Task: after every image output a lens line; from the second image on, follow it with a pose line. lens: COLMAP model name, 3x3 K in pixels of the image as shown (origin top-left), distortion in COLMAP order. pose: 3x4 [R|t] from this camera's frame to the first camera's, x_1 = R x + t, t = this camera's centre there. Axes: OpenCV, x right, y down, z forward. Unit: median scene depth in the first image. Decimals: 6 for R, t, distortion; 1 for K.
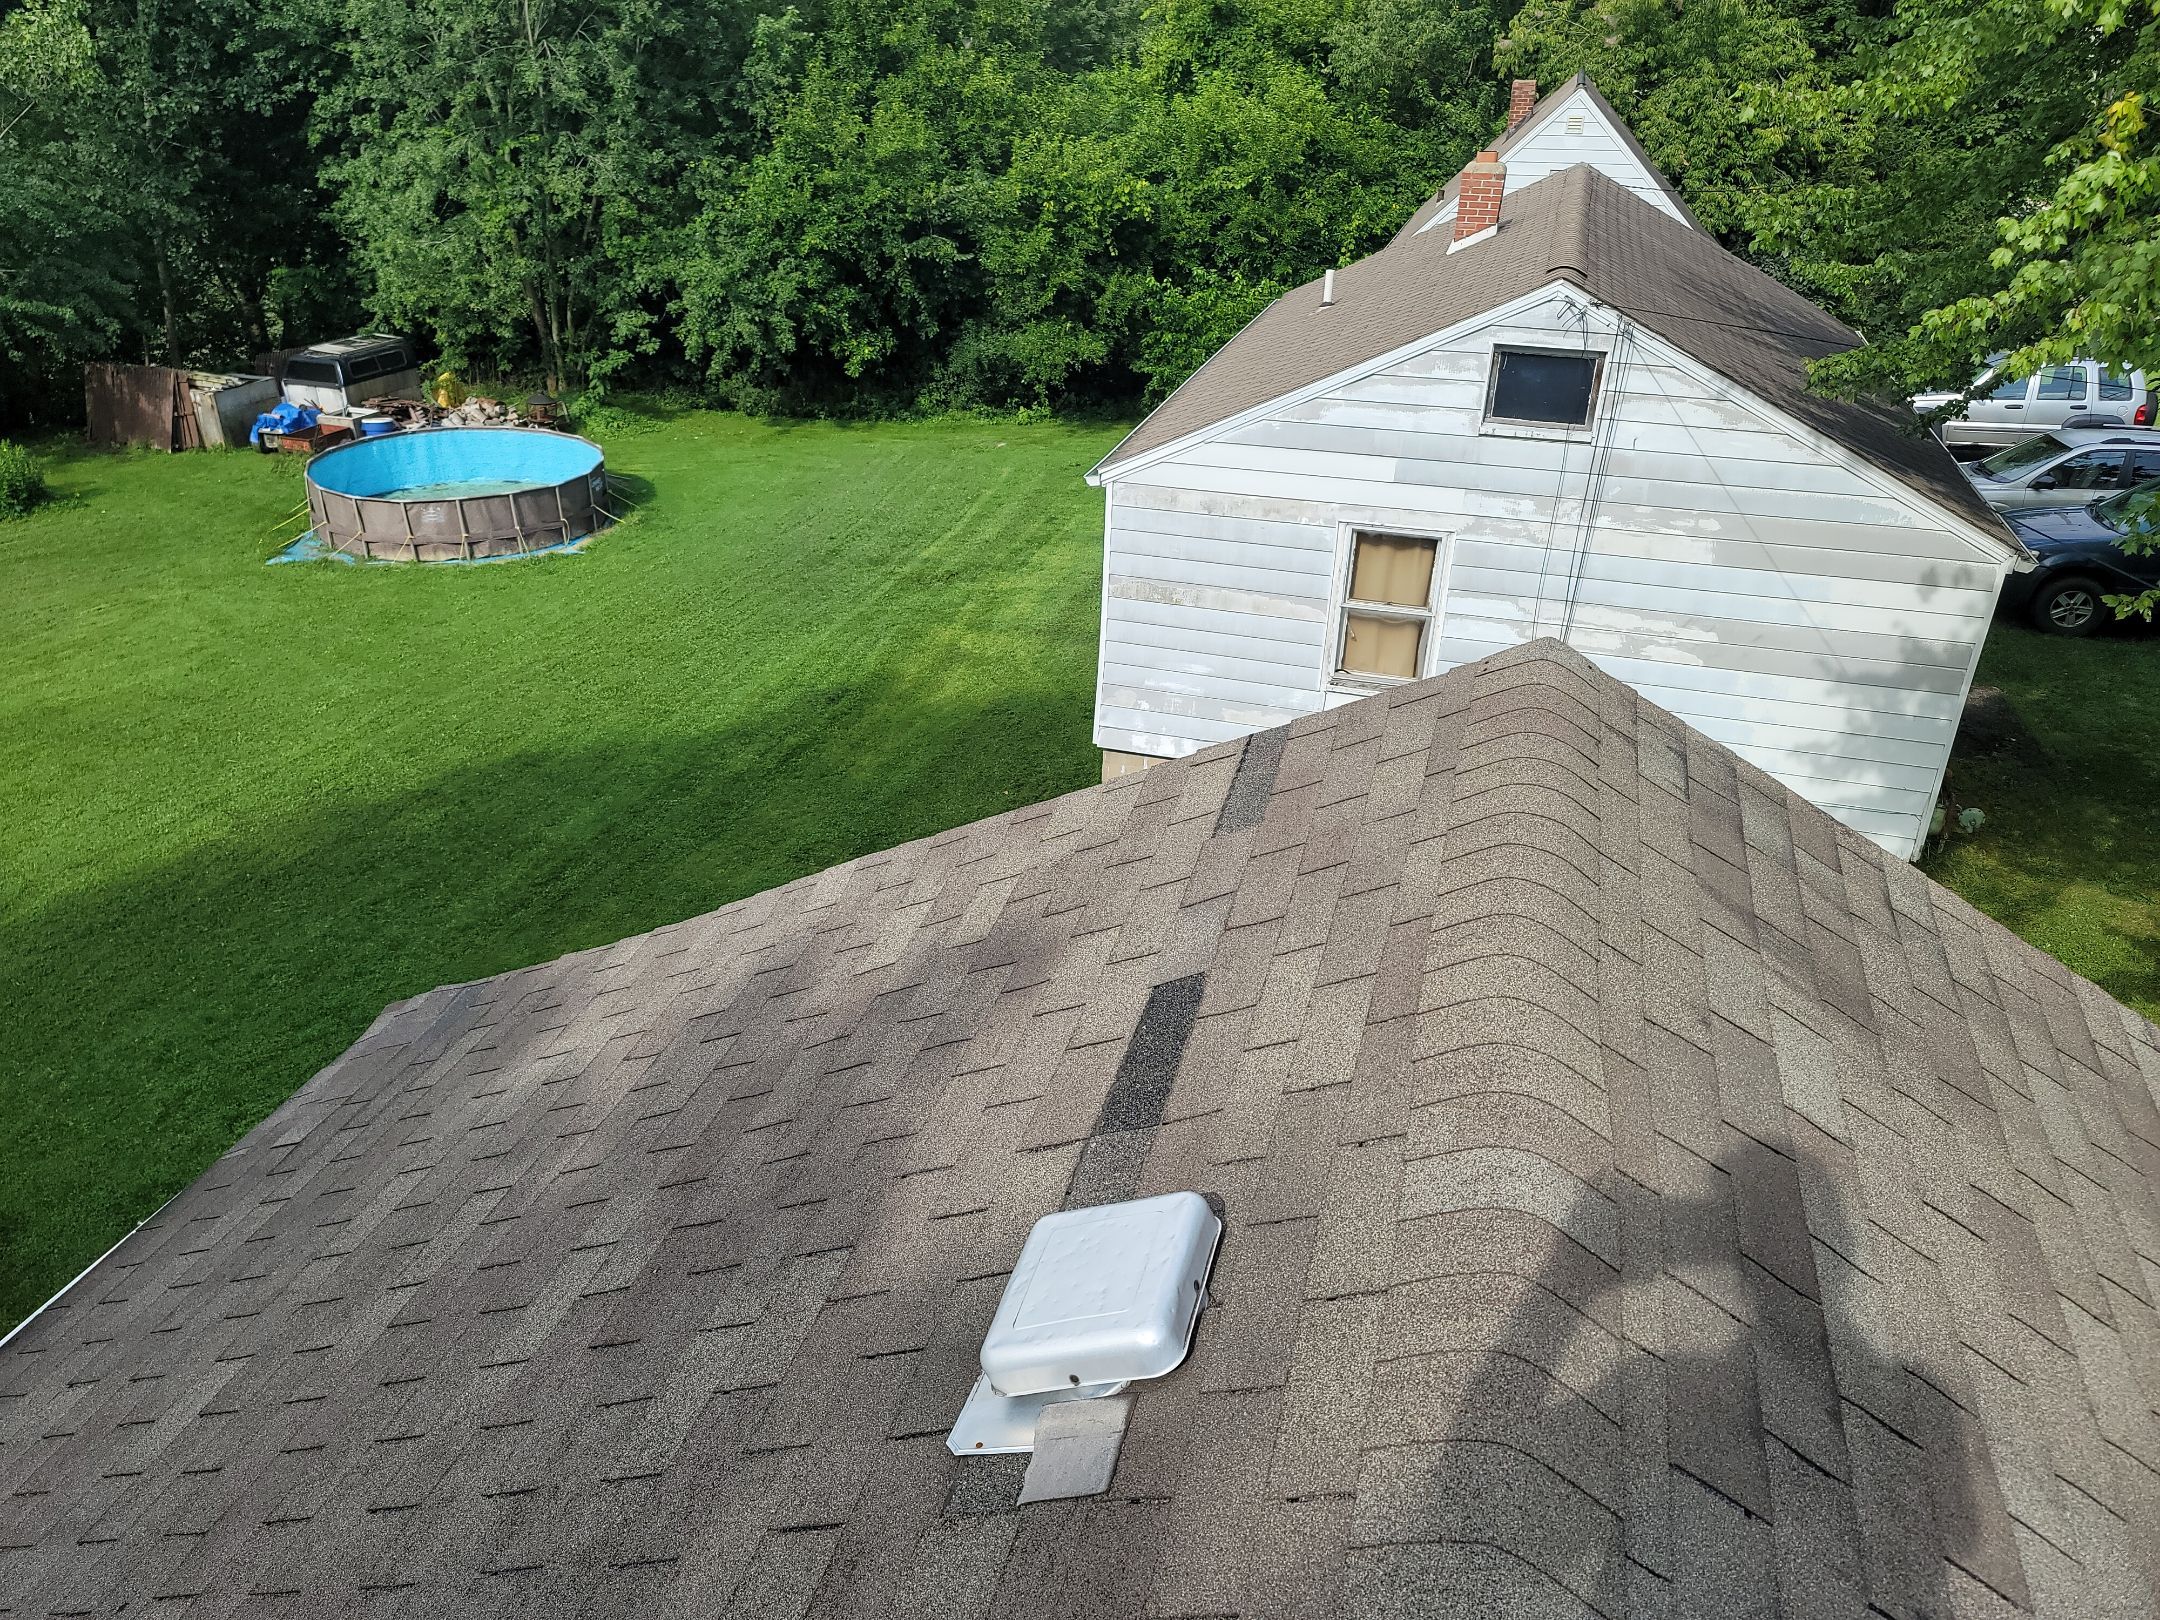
lens RADIAL K [[1597.8, 0, 1080.0], [0, 1597.8, 810.0], [0, 0, 1]] dist [0.039738, -0.005362]
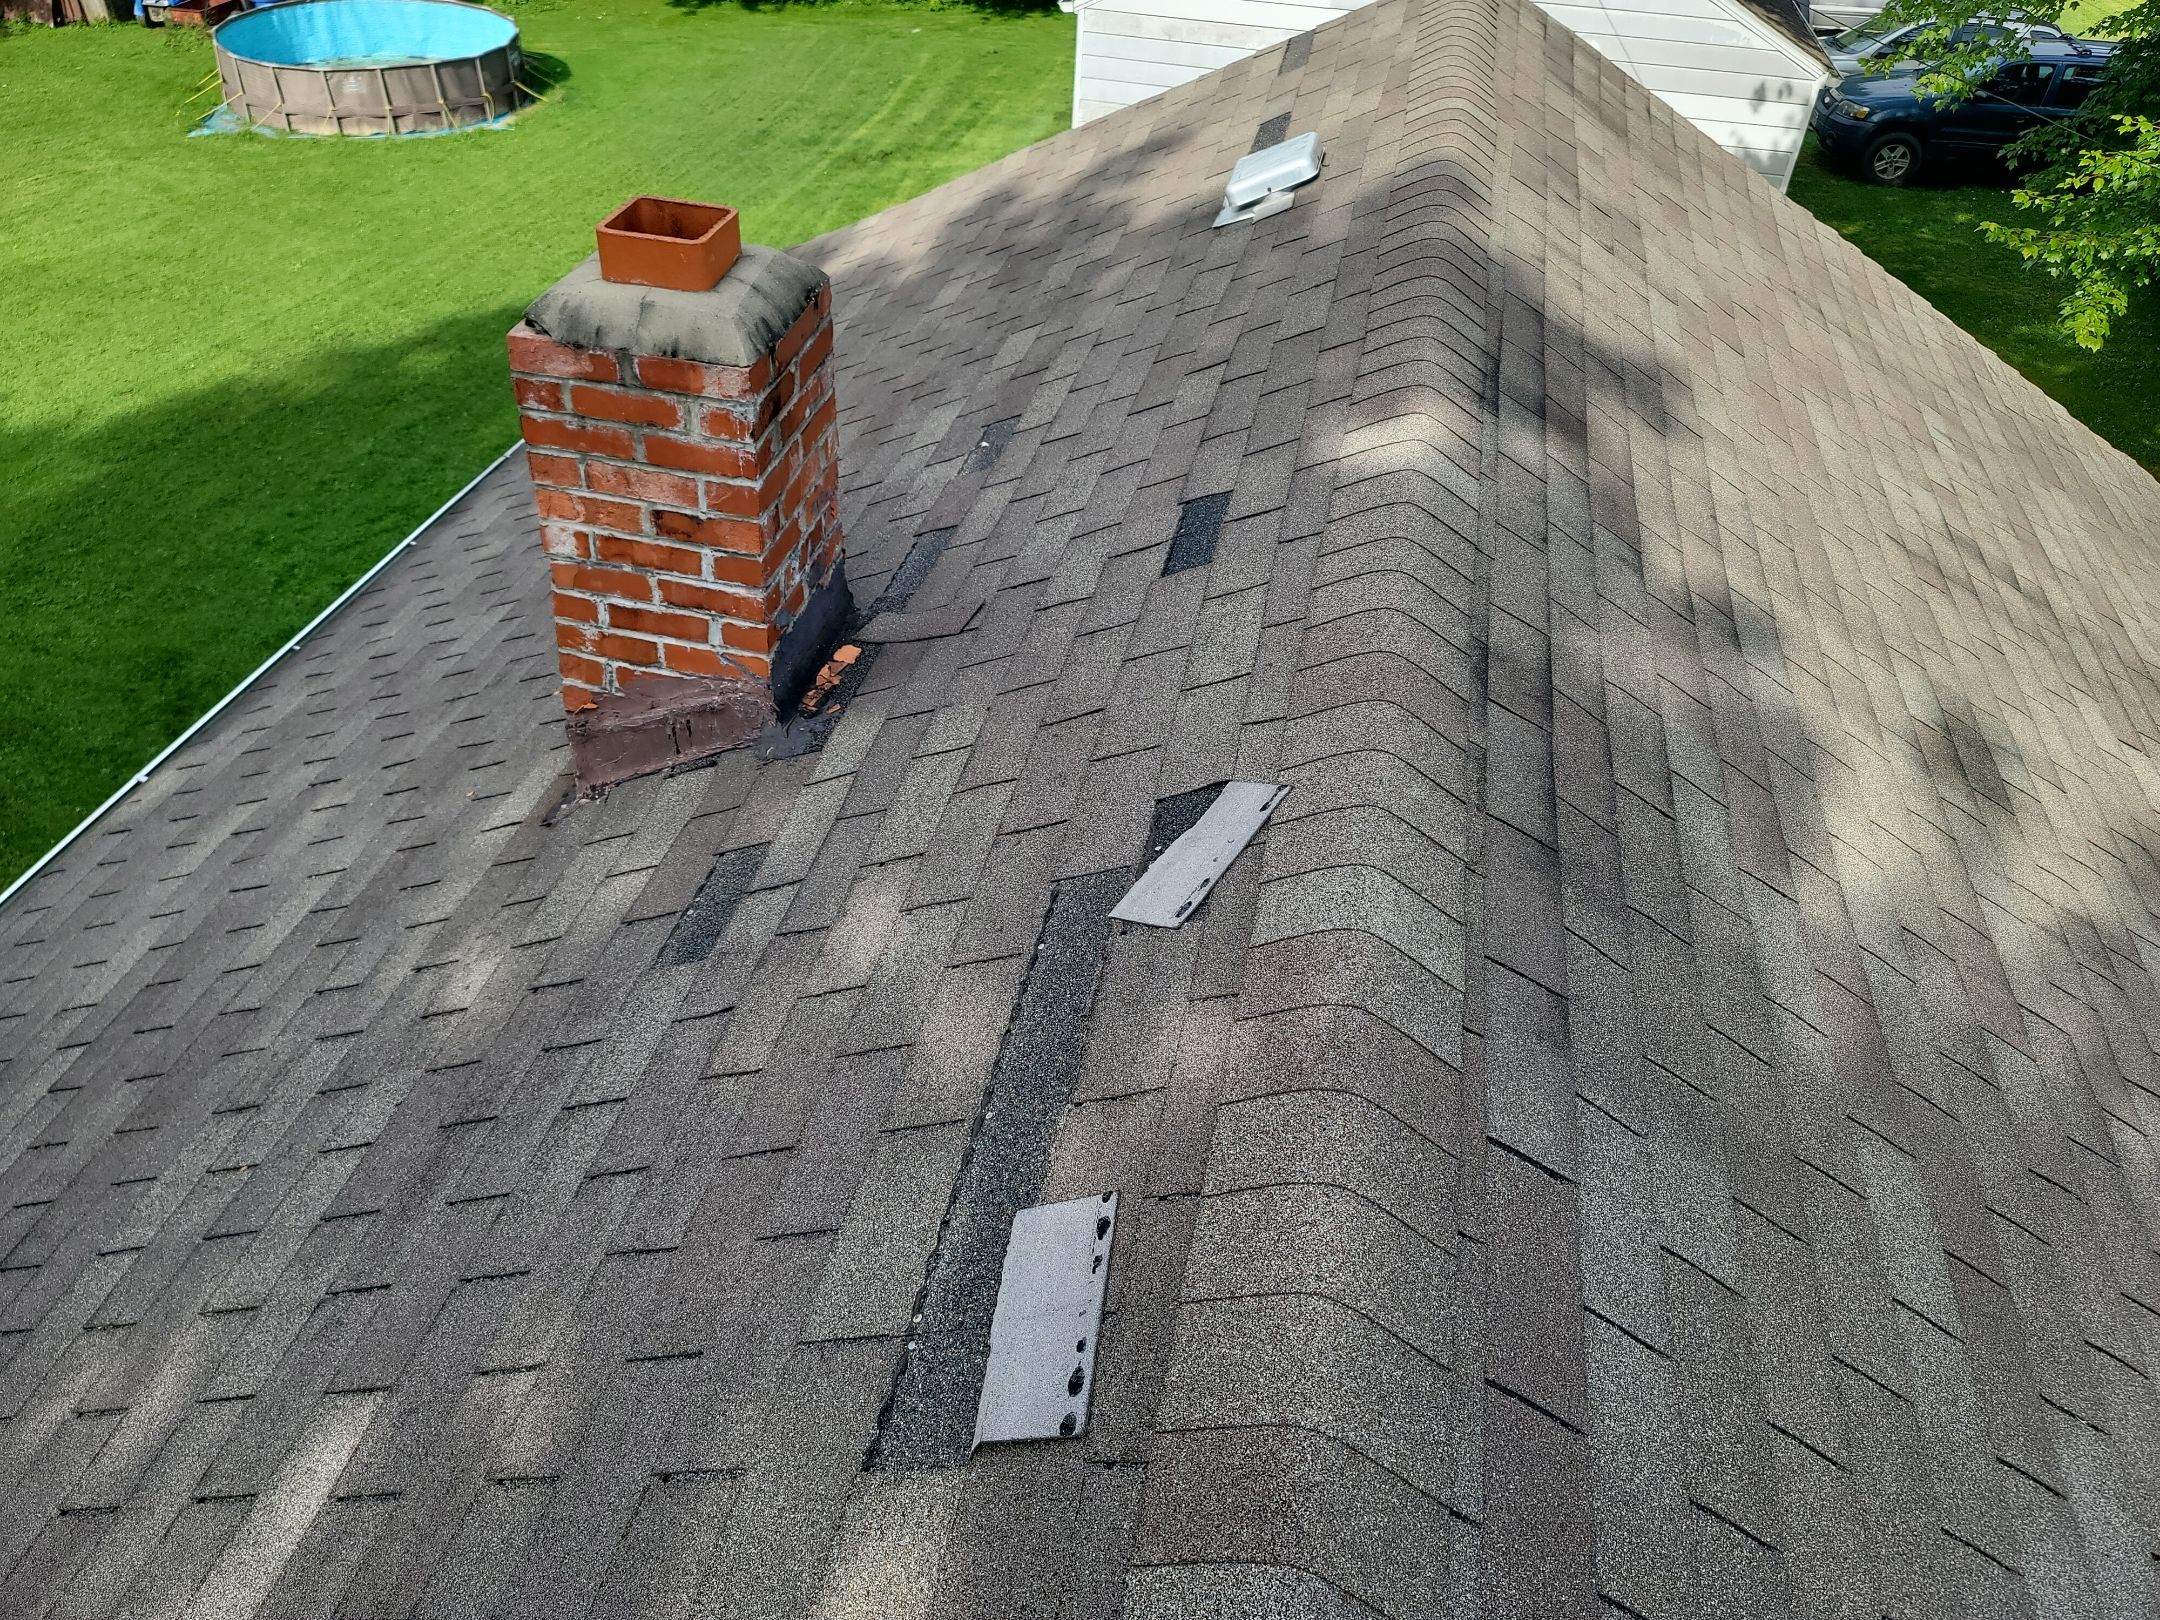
lens RADIAL K [[1561.6, 0, 1099.6], [0, 1561.6, 797.1], [0, 0, 1]] dist [0.088044, -0.087759]
pose [[0.996828, -0.020269, 0.076961, -0.027697], [0.004003, 0.978569, 0.205878, 0.045990], [-0.079484, -0.204917, 0.975547, -0.088481]]
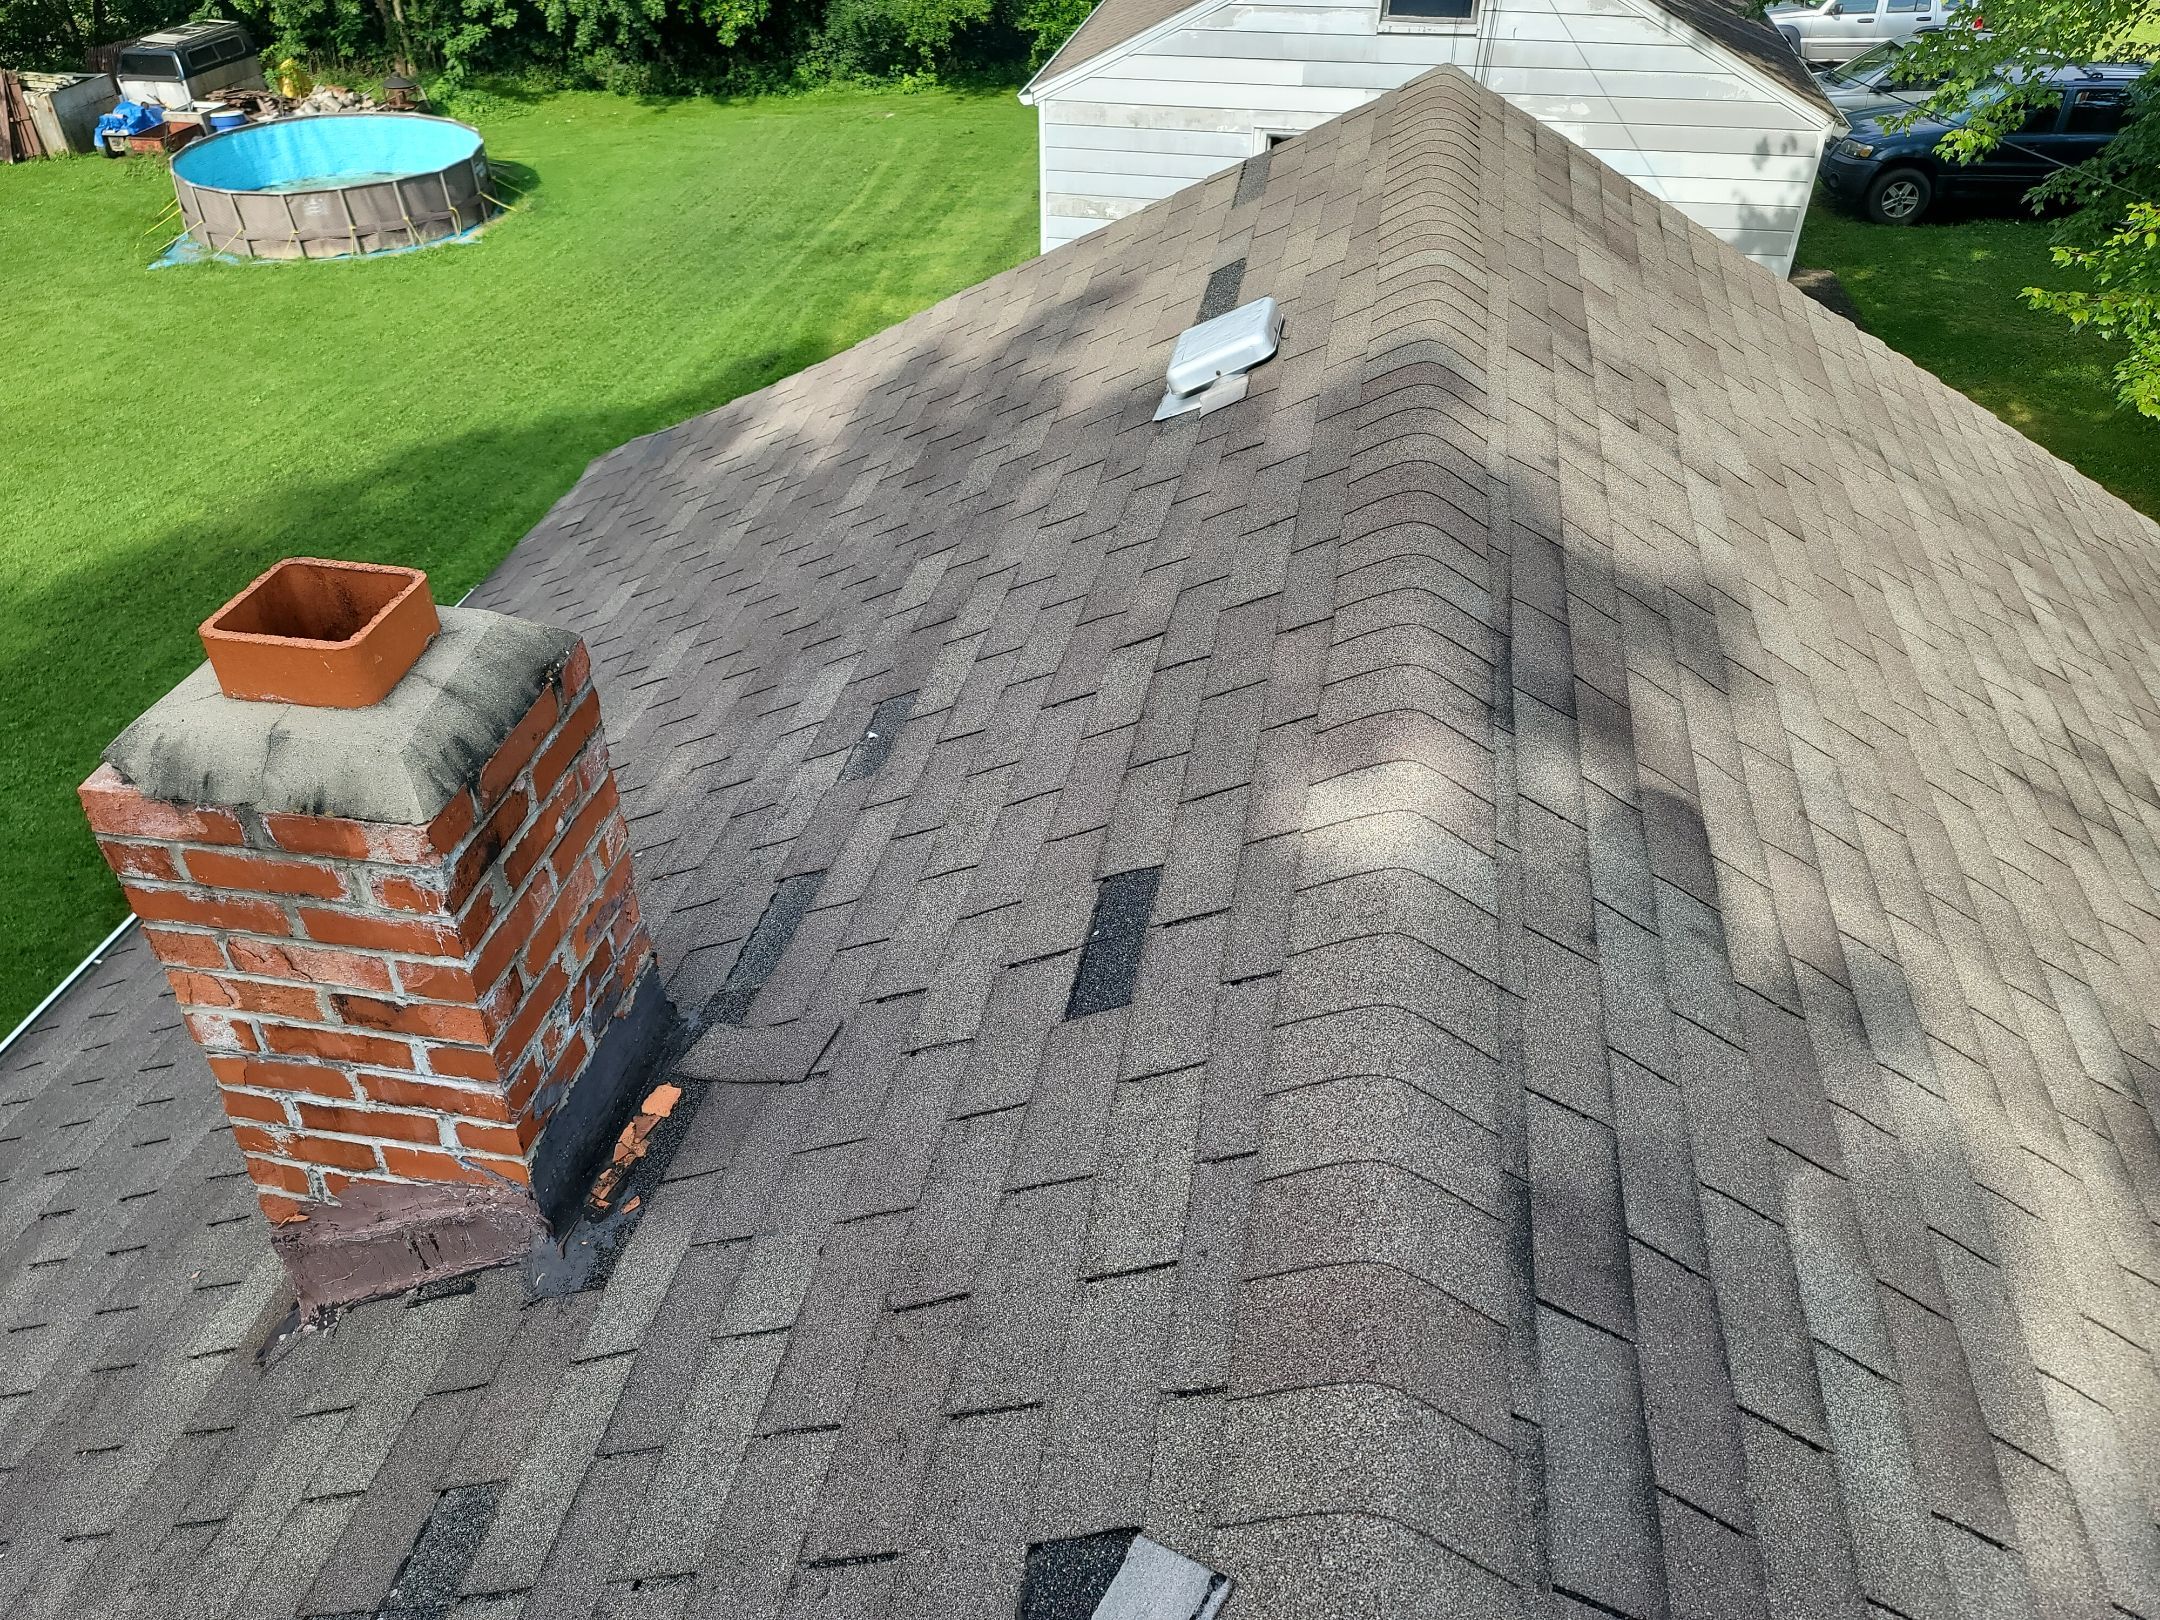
lens RADIAL K [[1579.7, 0, 1119.6], [0, 1579.7, 820.2], [0, 0, 1]] dist [0.079572, -0.076312]
pose [[0.994369, -0.076164, 0.073682, -0.019042], [0.061646, 0.981291, 0.182395, 0.032427], [-0.086195, -0.176826, 0.980461, -0.061644]]
